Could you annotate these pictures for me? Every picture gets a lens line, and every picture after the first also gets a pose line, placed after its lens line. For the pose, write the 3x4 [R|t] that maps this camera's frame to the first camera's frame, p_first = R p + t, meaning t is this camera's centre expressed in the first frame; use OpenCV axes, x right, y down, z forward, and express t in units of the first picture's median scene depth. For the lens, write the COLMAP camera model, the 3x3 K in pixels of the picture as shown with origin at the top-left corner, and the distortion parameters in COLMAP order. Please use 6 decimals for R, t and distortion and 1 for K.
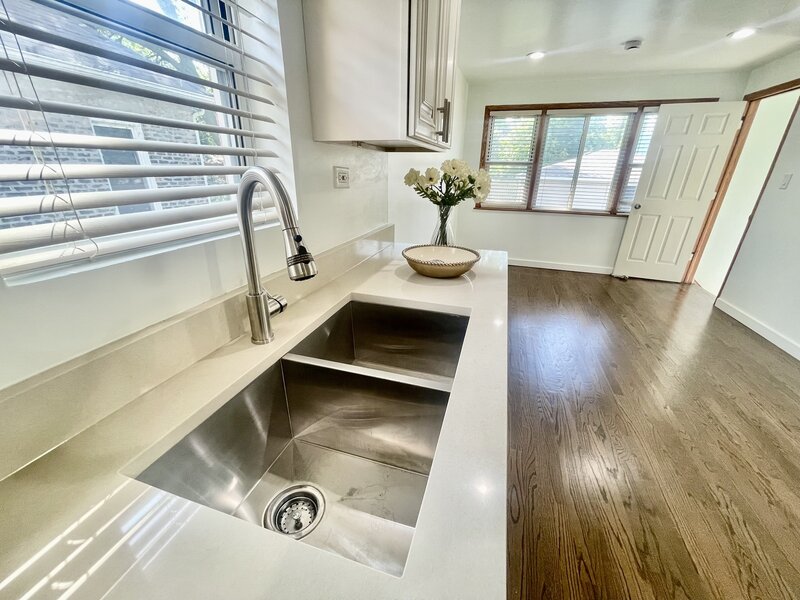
lens RADIAL K [[323.1, 0, 400.0], [0, 323.1, 300.0], [0, 0, 1]] dist [-0.001432, 0.000180]
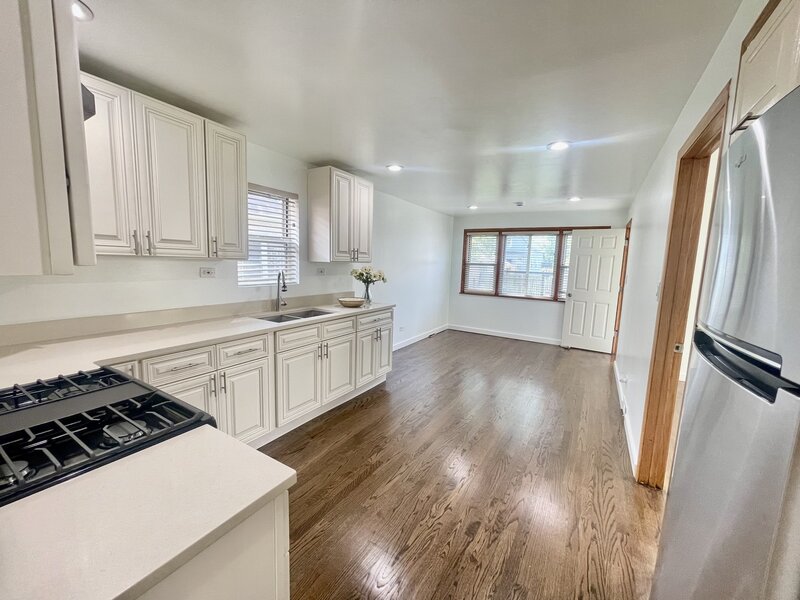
lens RADIAL K [[323.1, 0, 400.0], [0, 323.1, 300.0], [0, 0, 1]] dist [-0.001432, 0.000180]
pose [[0.970164, 0.041829, -0.238812, 0.360516], [-0.104039, 0.961529, -0.254239, 0.155470], [0.218990, 0.271499, 0.937193, -0.442891]]
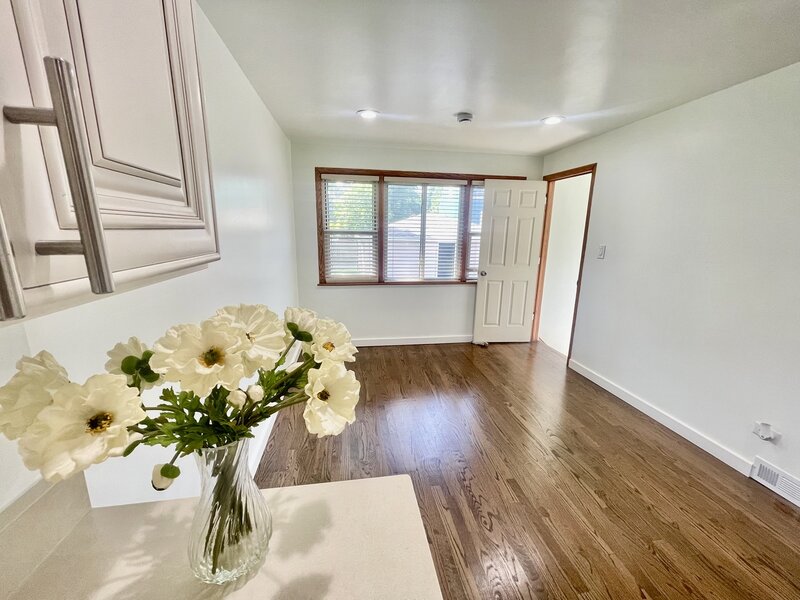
lens RADIAL K [[323.1, 0, 400.0], [0, 323.1, 300.0], [0, 0, 1]] dist [-0.001432, 0.000180]
pose [[0.893276, -0.099284, 0.438407, 0.063093], [0.168718, 0.978050, -0.122277, -0.130221], [-0.416644, 0.183194, 0.890420, 0.234050]]
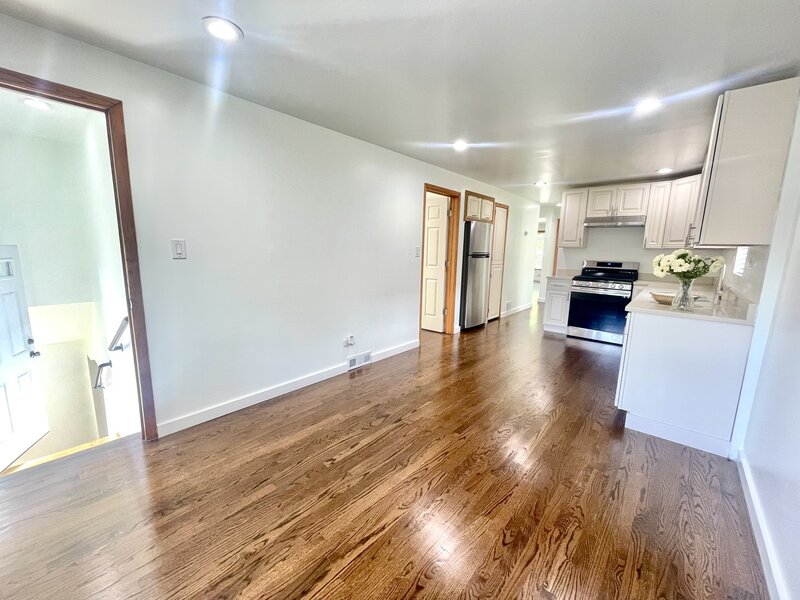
lens RADIAL K [[323.1, 0, 400.0], [0, 323.1, 300.0], [0, 0, 1]] dist [-0.001432, 0.000180]
pose [[-0.914629, -0.101665, 0.391302, 0.275756], [0.116156, 0.860981, 0.495196, -0.398767], [-0.387248, 0.498373, -0.775669, 0.989698]]
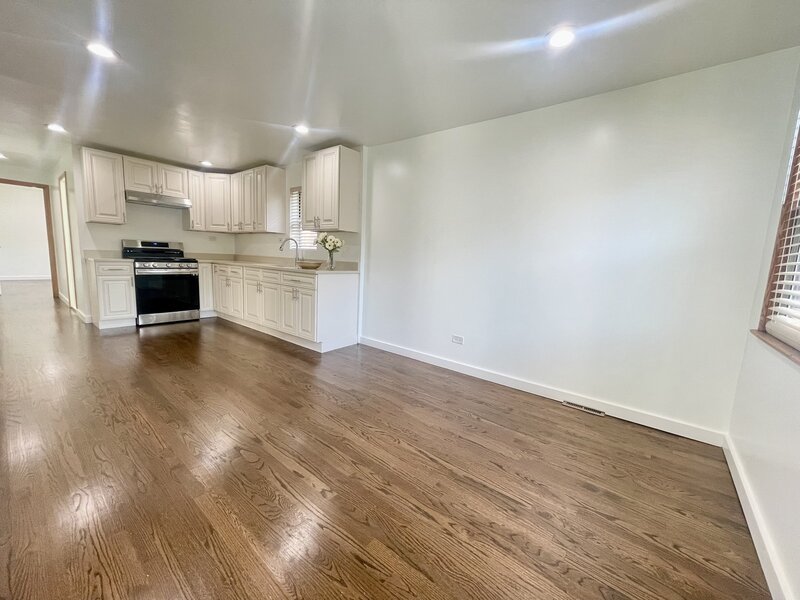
lens RADIAL K [[323.1, 0, 400.0], [0, 323.1, 300.0], [0, 0, 1]] dist [-0.001432, 0.000180]
pose [[-0.364794, 0.090314, -0.926698, 0.826470], [-0.398663, 0.884287, 0.243114, -0.279710], [0.841423, 0.458127, -0.286577, 0.849451]]
